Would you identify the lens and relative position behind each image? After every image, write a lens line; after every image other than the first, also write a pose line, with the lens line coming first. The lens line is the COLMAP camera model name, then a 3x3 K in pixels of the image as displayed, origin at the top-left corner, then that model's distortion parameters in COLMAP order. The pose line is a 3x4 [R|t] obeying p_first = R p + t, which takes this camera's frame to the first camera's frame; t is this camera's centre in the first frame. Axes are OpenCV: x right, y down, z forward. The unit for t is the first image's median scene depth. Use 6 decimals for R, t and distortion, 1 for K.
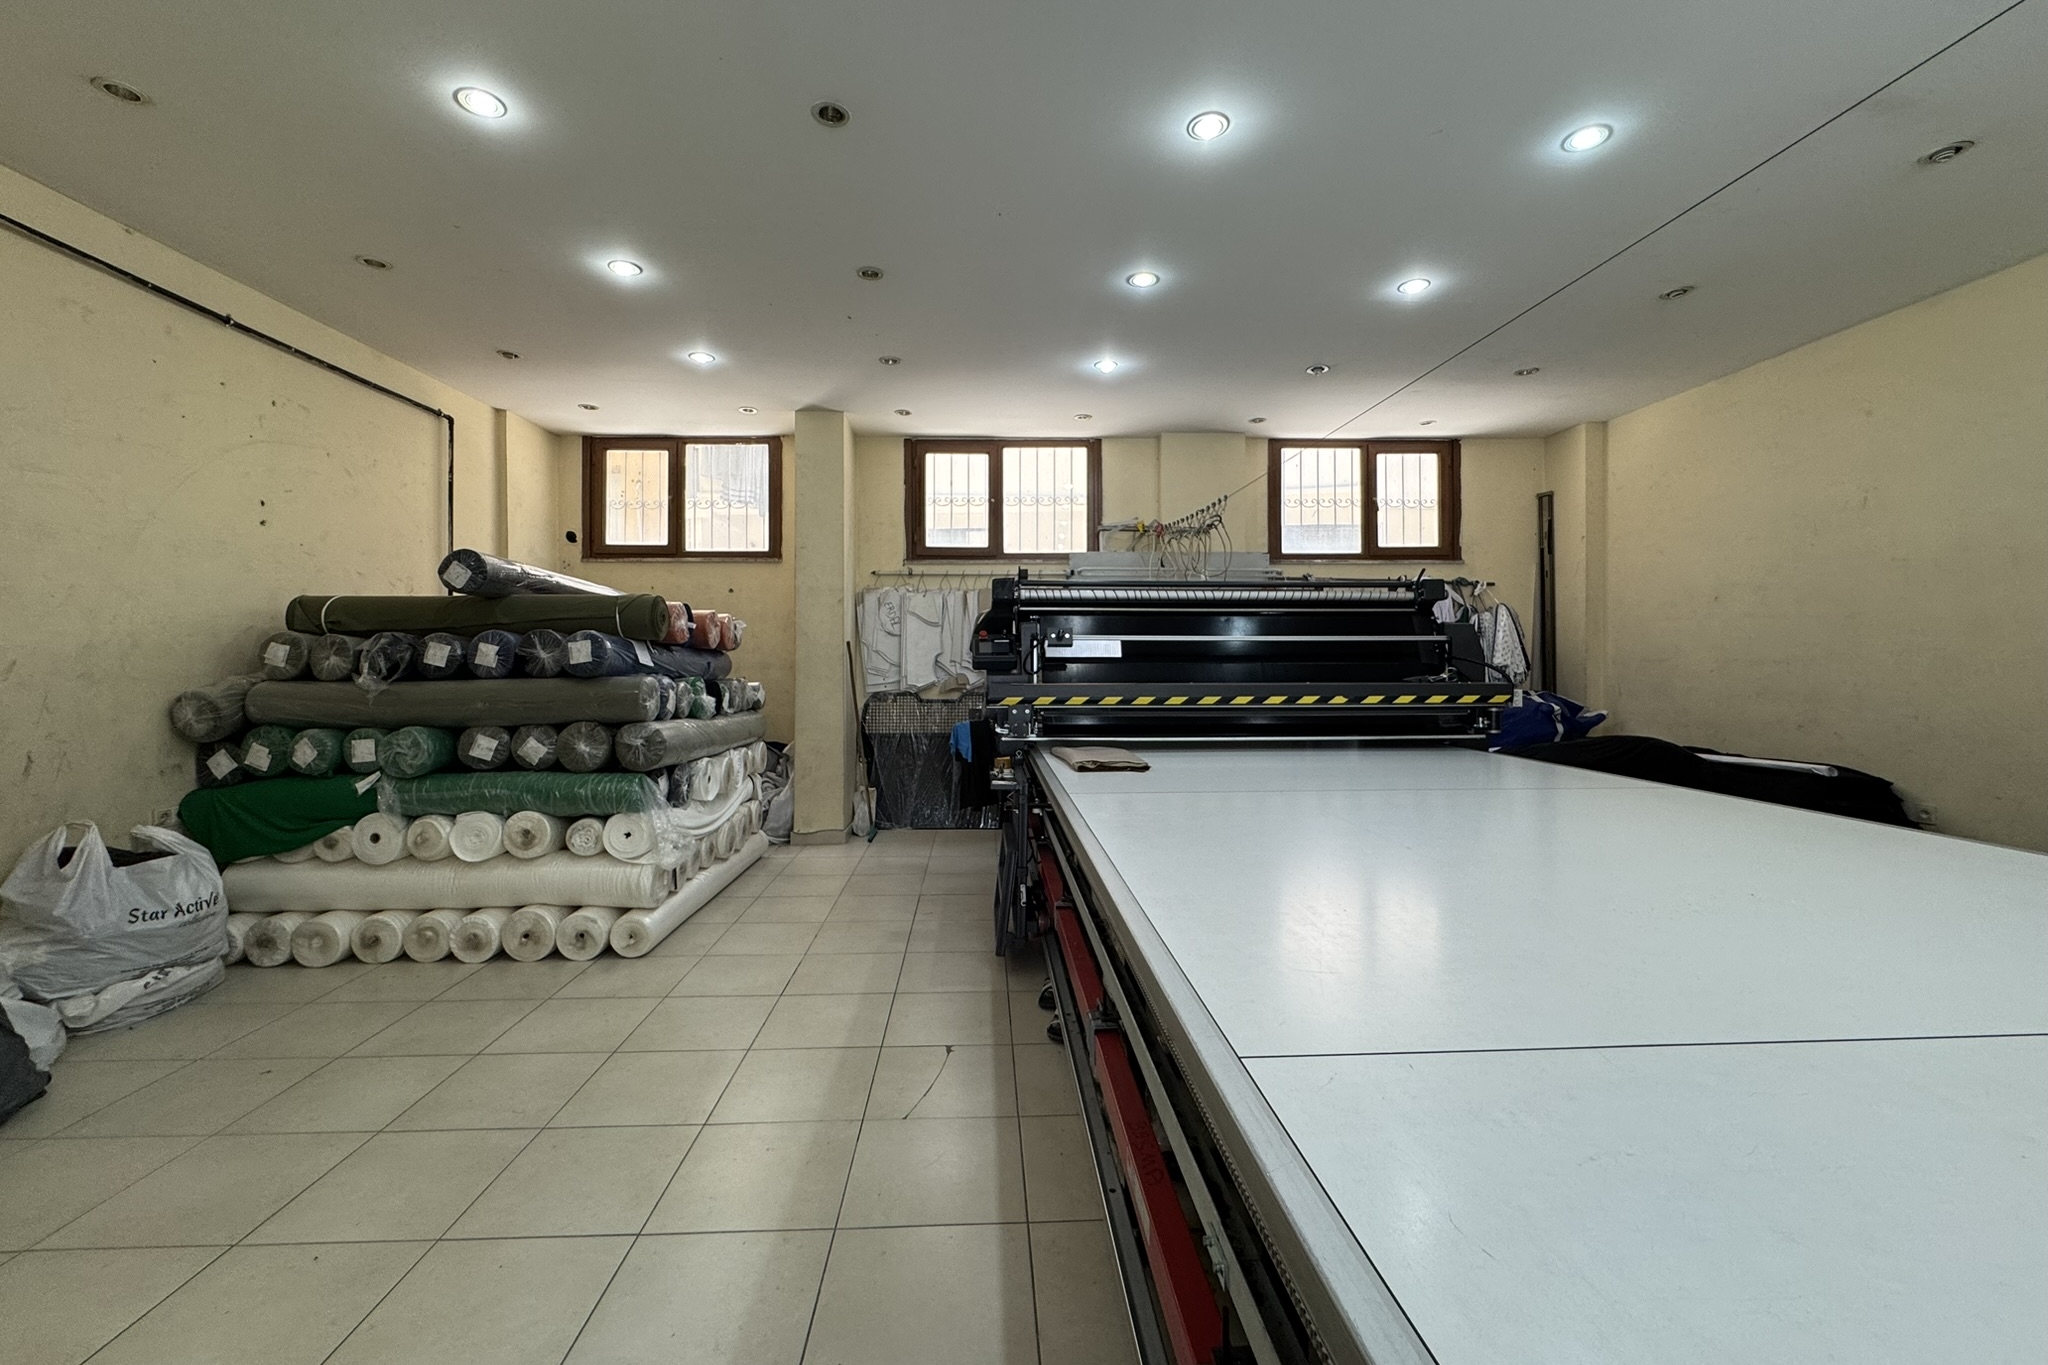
lens RADIAL K [[826.5, 0, 1024.5], [0, 826.5, 642.0], [0, 0, 1]] dist [-0.000592, -0.000041]
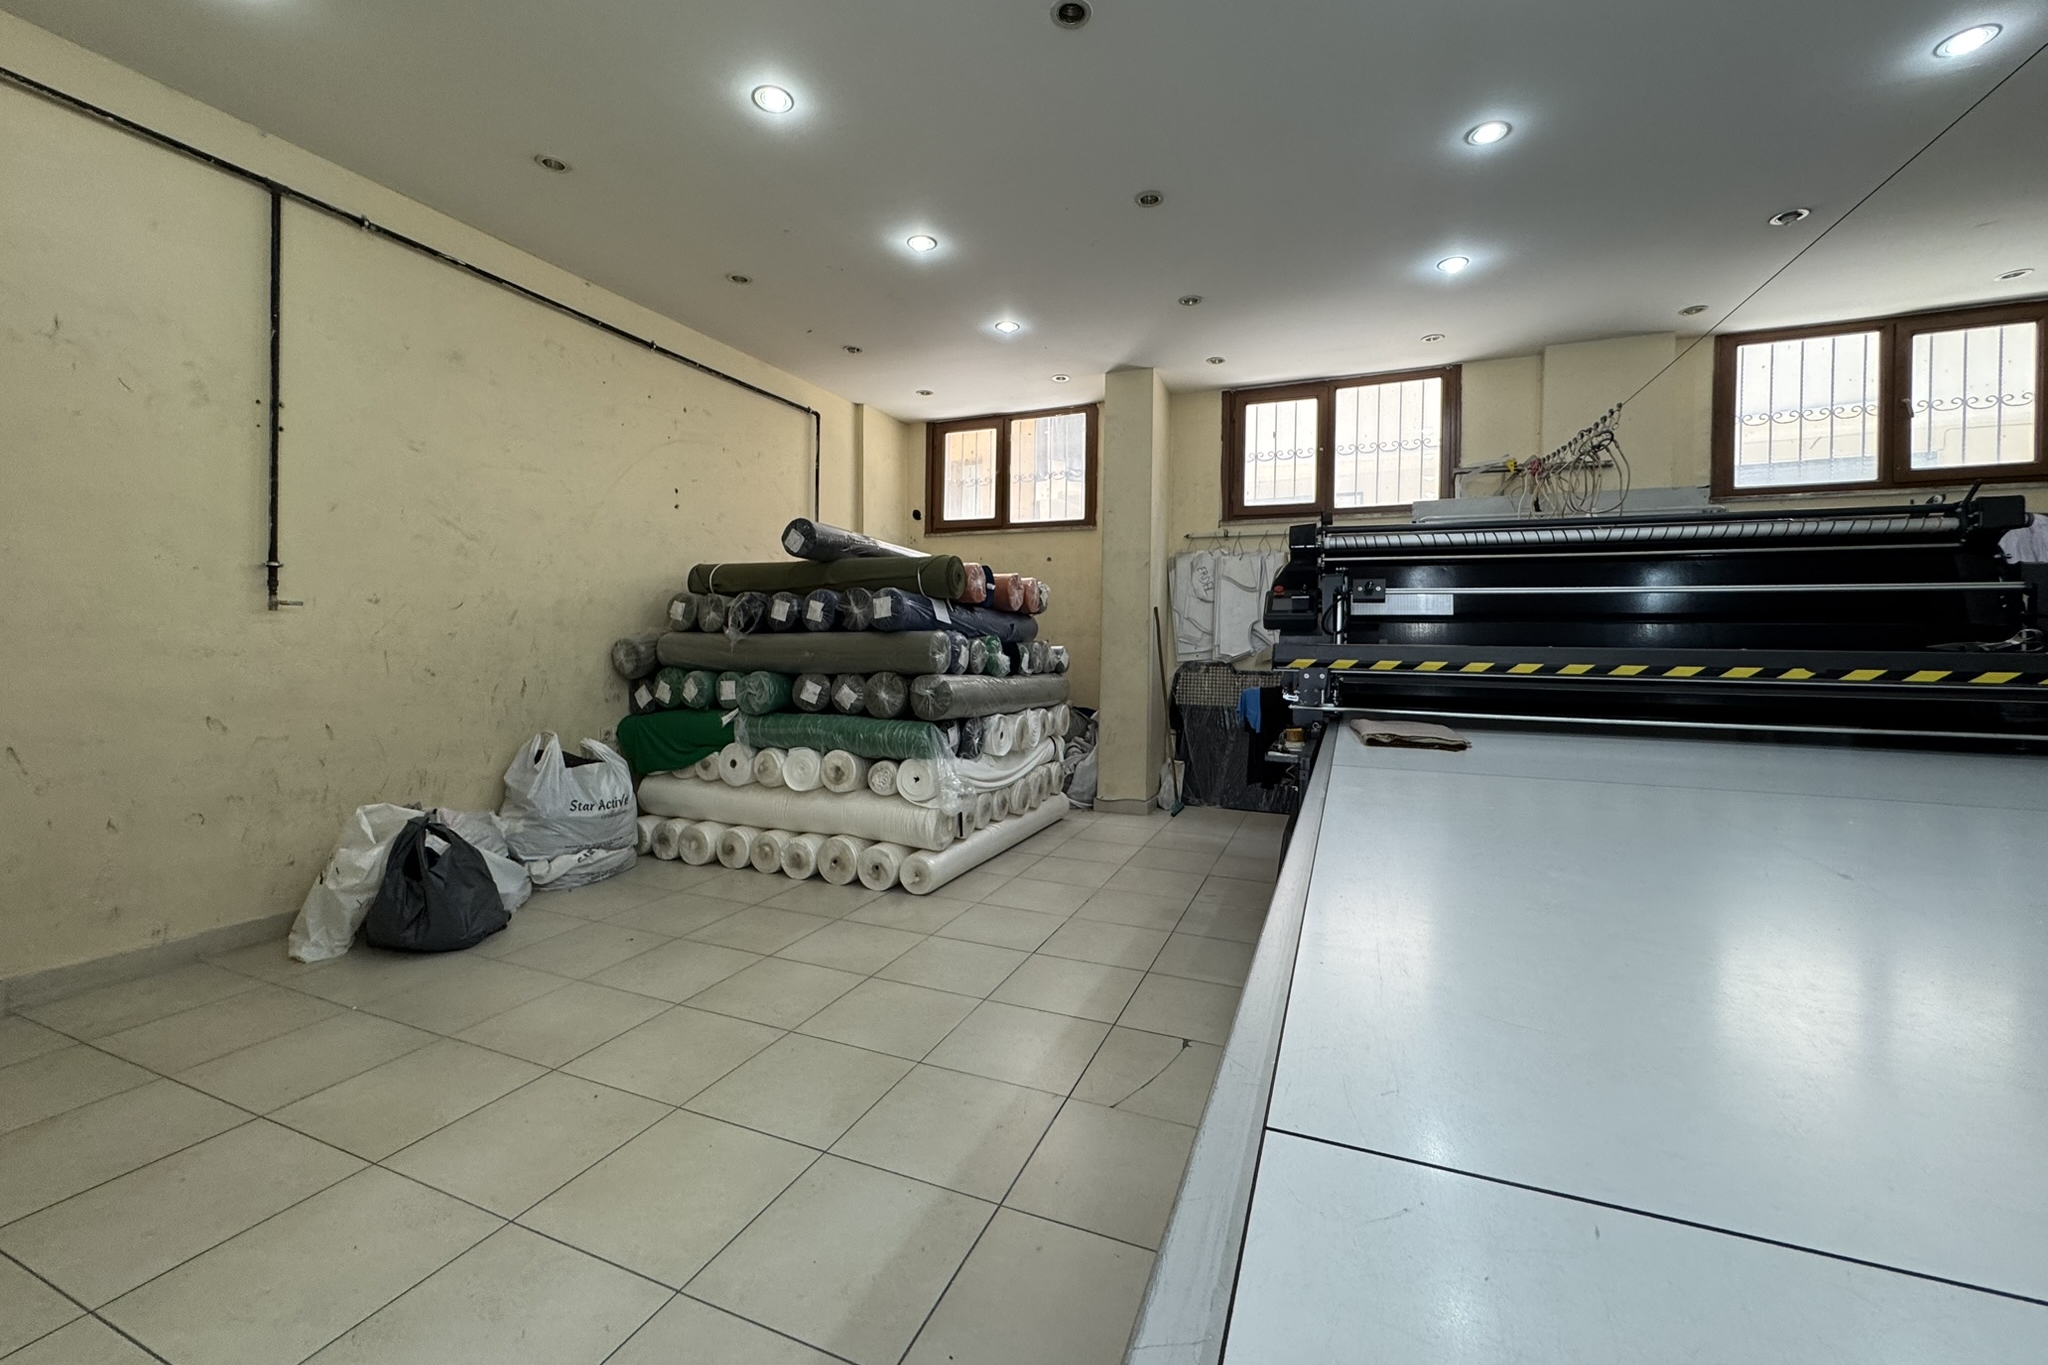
lens RADIAL K [[826.5, 0, 1024.5], [0, 826.5, 642.0], [0, 0, 1]] dist [-0.000592, -0.000041]
pose [[0.905363, 0.013355, -0.424429, 0.080202], [-0.005883, 0.999804, 0.018909, 0.031651], [0.424599, -0.014623, 0.905264, 0.088130]]
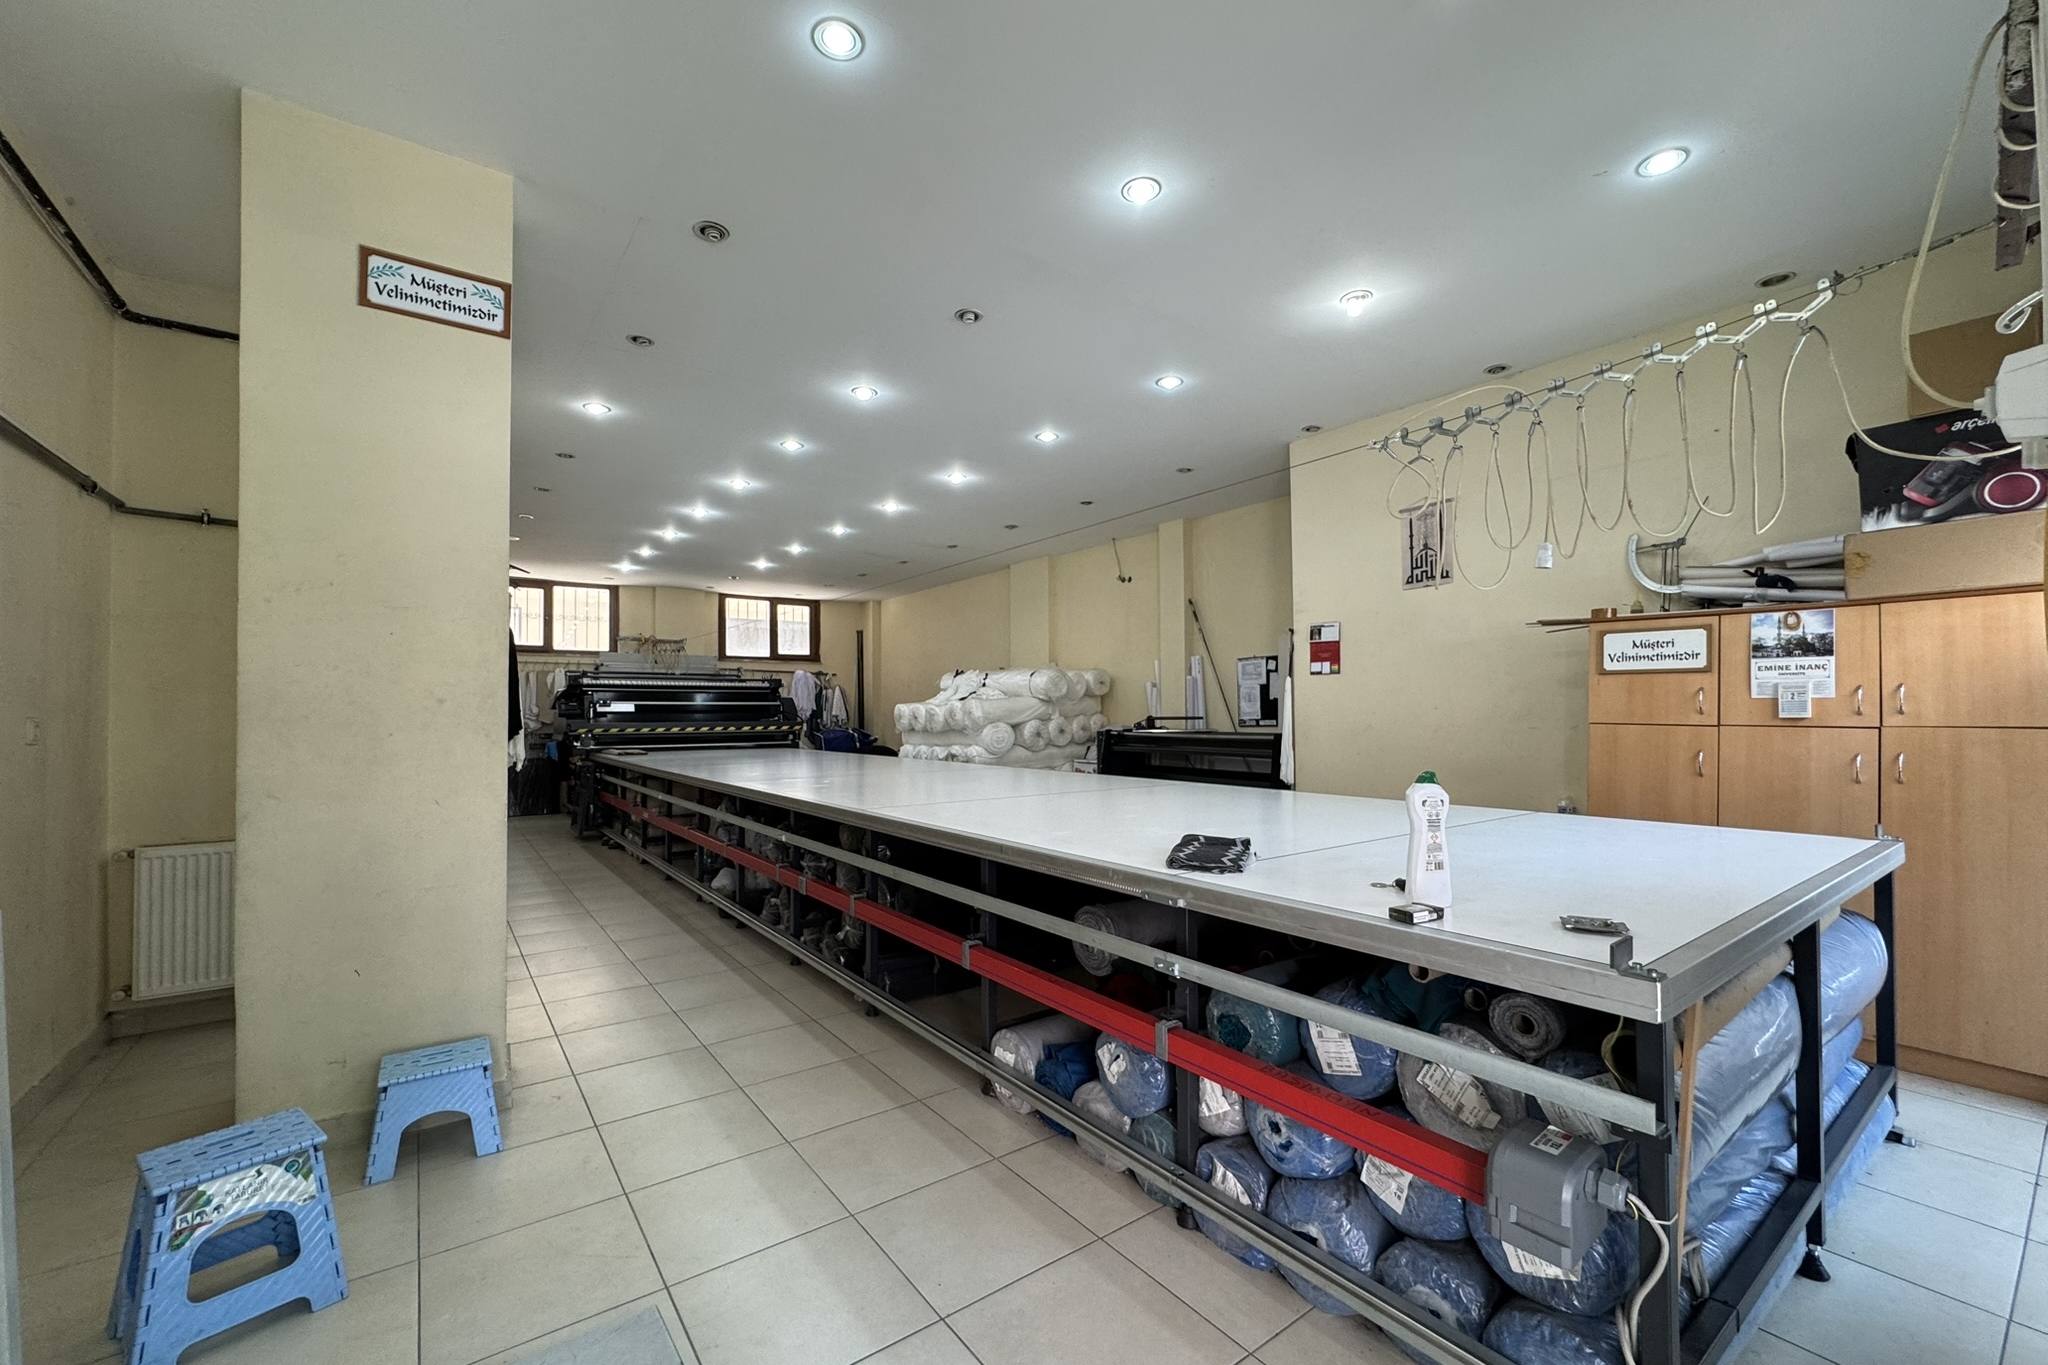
lens RADIAL K [[818.6, 0, 1027.2], [0, 818.6, 692.5], [0, 0, 1]] dist [-0.000633, -0.000075]
pose [[0.832003, 0.011515, 0.554652, -0.225307], [-0.008069, 0.999930, -0.008655, -0.022095], [-0.554712, 0.002726, 0.832038, -1.417915]]
